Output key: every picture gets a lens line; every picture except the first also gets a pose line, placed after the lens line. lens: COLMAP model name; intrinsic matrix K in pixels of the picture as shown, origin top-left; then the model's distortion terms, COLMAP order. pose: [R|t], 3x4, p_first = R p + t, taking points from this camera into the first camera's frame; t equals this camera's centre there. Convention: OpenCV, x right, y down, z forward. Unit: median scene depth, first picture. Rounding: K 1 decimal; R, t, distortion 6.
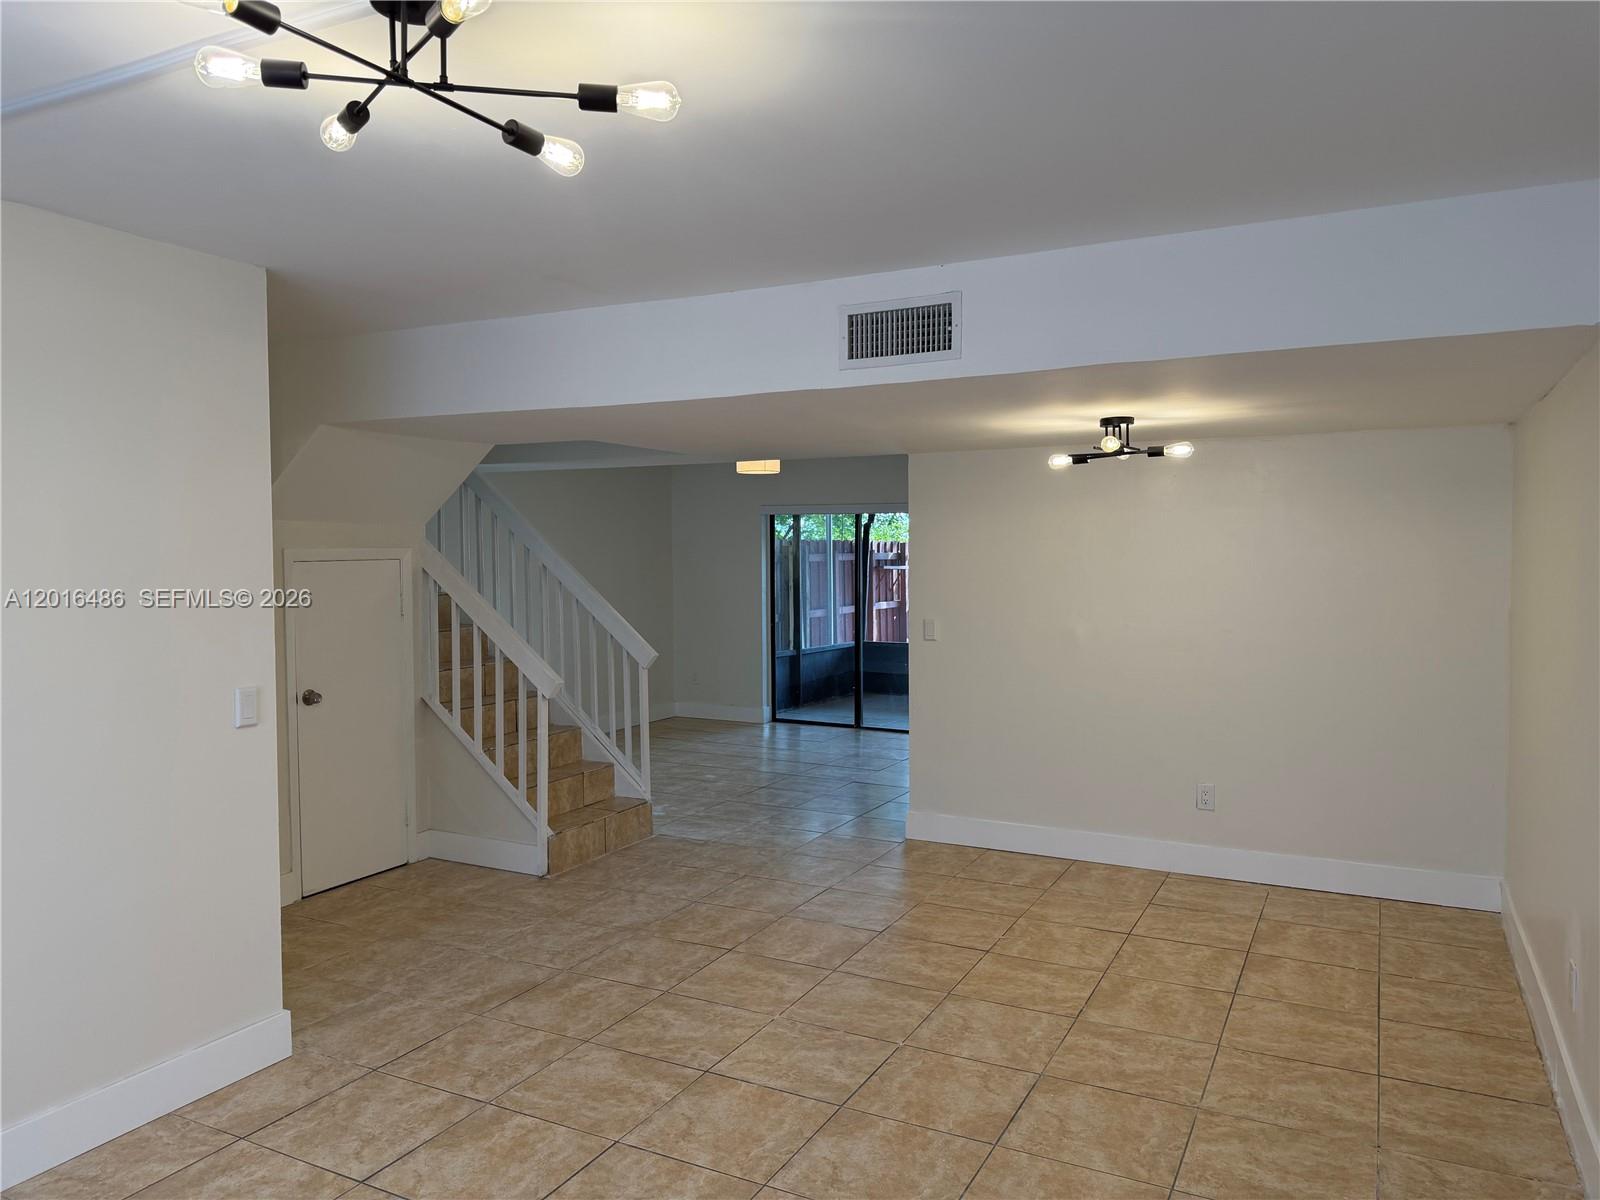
lens RADIAL K [[1124.0, 0, 827.6], [0, 1124.0, 593.4], [0, 0, 1]] dist [0.071267, -0.082724]
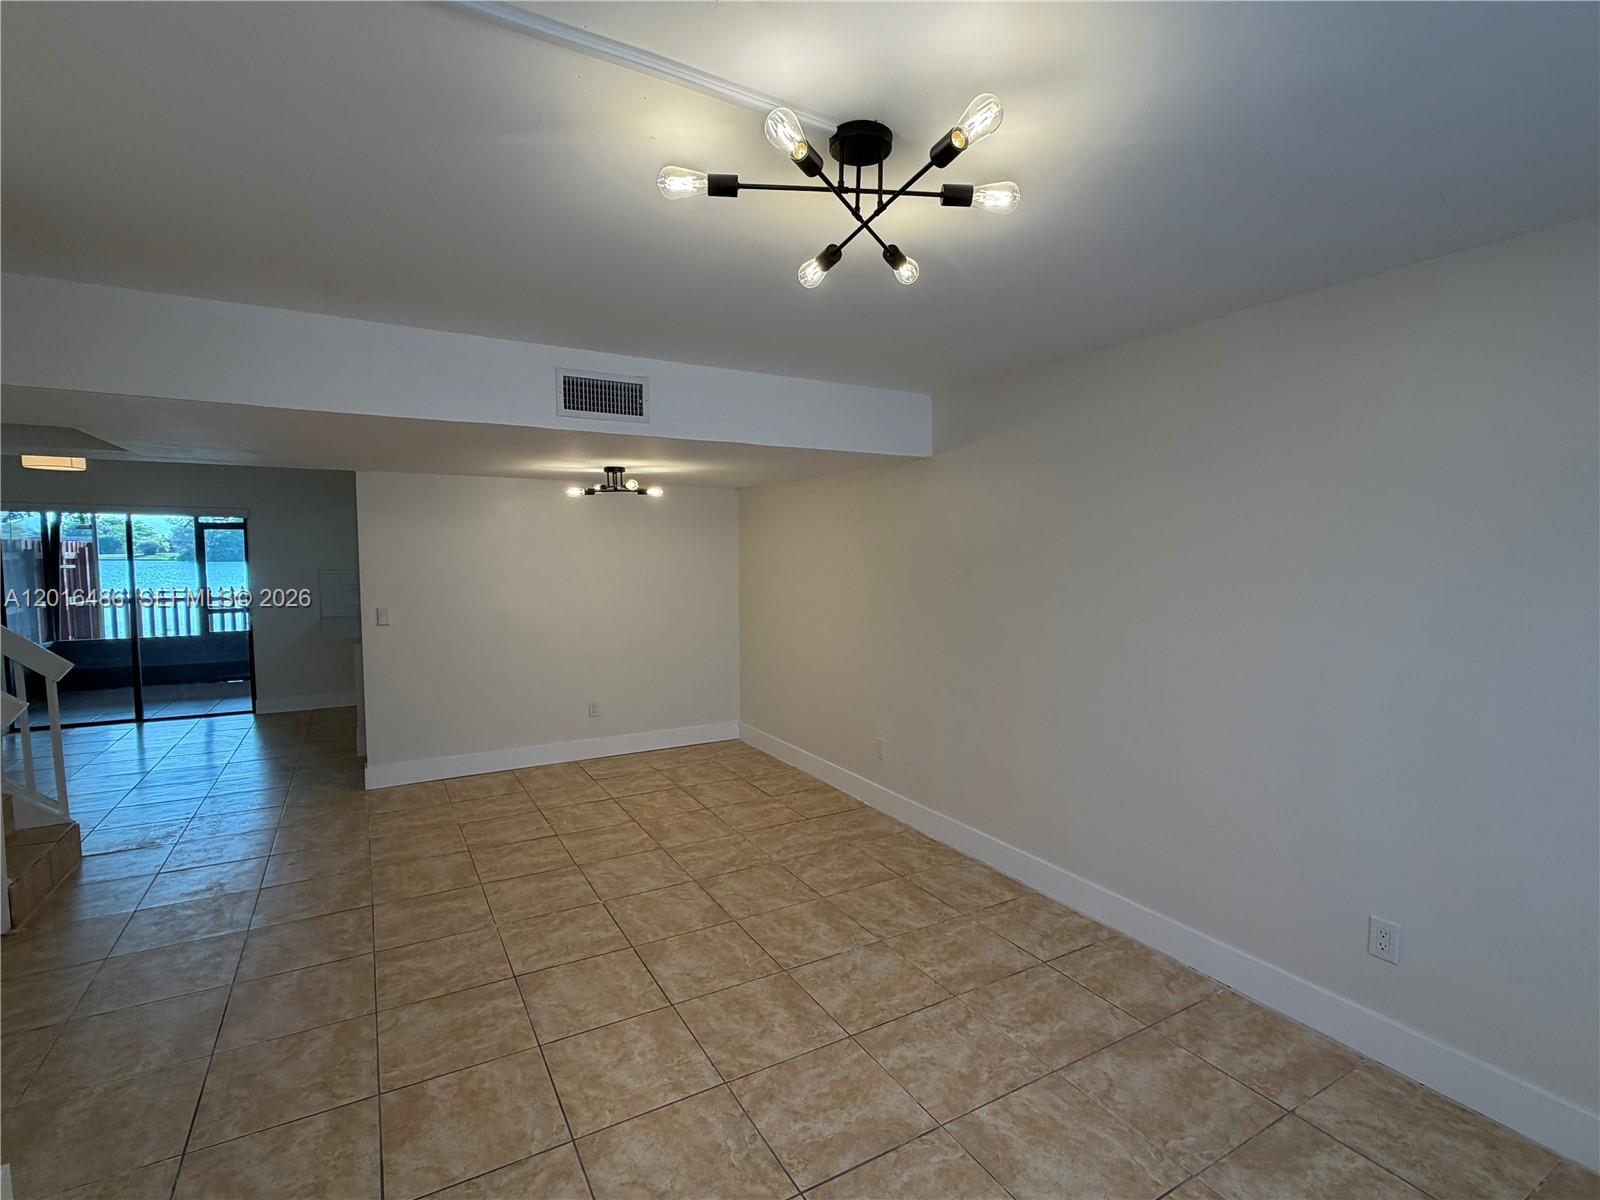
lens RADIAL K [[744.6, 0, 800.0], [0, 744.6, 600.0], [0, 0, 1]] dist [0.014507, -0.000021]
pose [[0.559440, -0.050757, 0.827315, -0.424789], [0.028369, 0.998711, 0.042089, -0.009307], [-0.828385, -0.000076, 0.560159, 0.210266]]
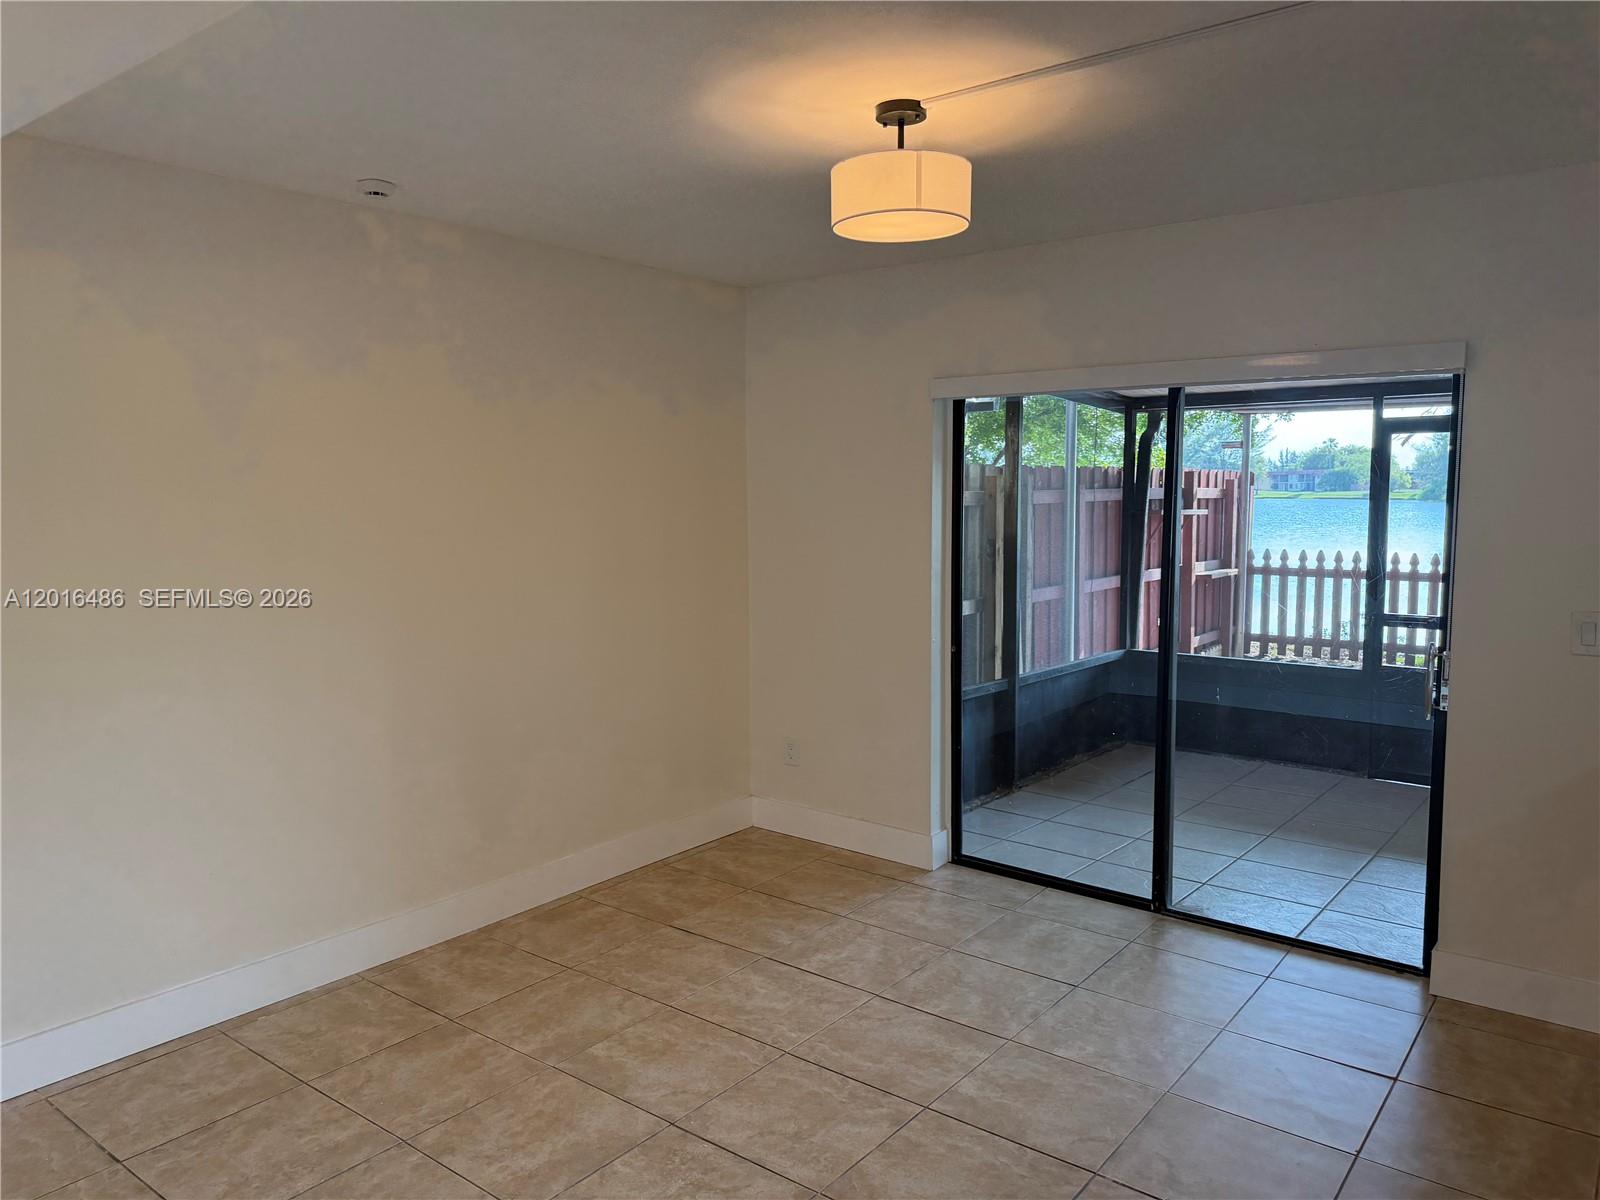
lens RADIAL K [[1122.3, 0, 787.3], [0, 1122.3, 604.3], [0, 0, 1]] dist [0.072424, -0.089494]
pose [[0.975604, 0.019484, -0.218669, -0.035137], [-0.005469, 0.997902, 0.064518, -0.039423], [0.219468, -0.061748, 0.973664, 1.181544]]
